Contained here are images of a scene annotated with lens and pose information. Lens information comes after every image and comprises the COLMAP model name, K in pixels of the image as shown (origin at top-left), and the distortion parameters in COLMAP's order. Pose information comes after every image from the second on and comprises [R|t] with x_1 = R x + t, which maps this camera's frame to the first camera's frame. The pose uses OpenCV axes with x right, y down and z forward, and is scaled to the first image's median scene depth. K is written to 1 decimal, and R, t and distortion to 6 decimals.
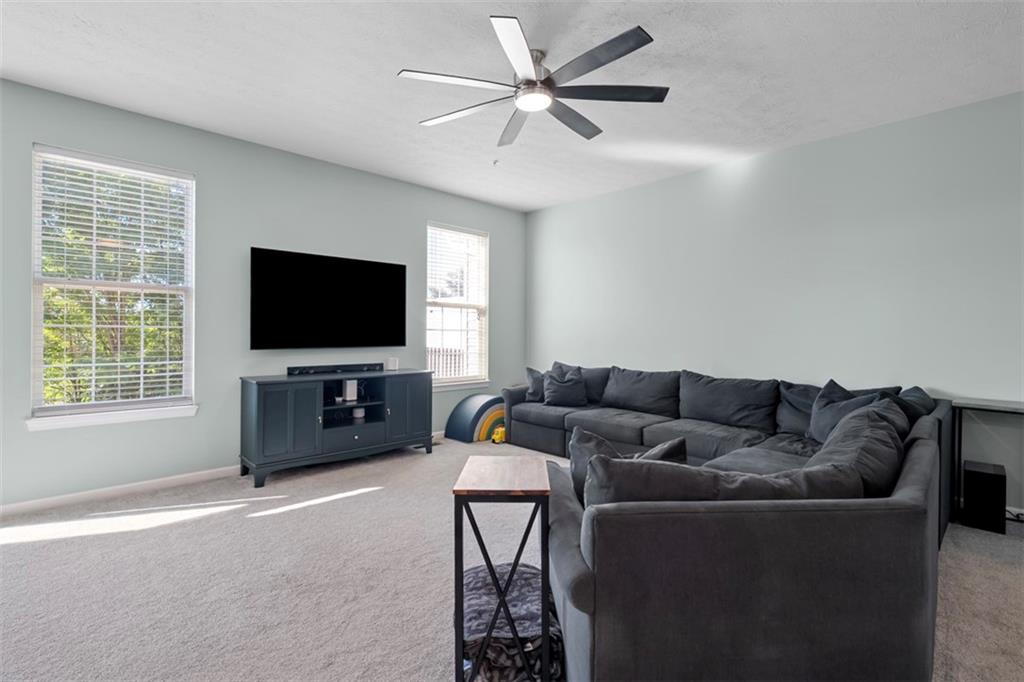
lens RADIAL K [[464.7, 0, 515.2], [0, 464.7, 334.4], [0, 0, 1]] dist [-0.012522, 0.003504]
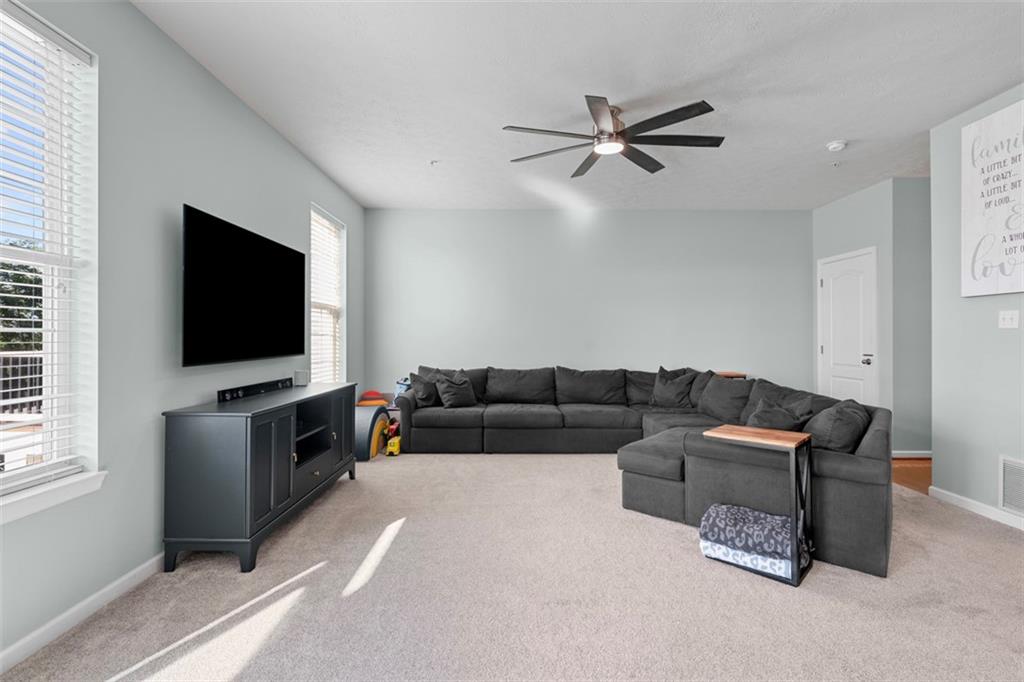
lens RADIAL K [[464.7, 0, 507.5], [0, 464.7, 333.4], [0, 0, 1]] dist [-0.012522, 0.003504]
pose [[0.683083, 0.002379, 0.730337, -0.680732], [0.001793, 0.999986, -0.004935, -0.007599], [-0.730339, 0.004681, 0.683069, 0.231453]]
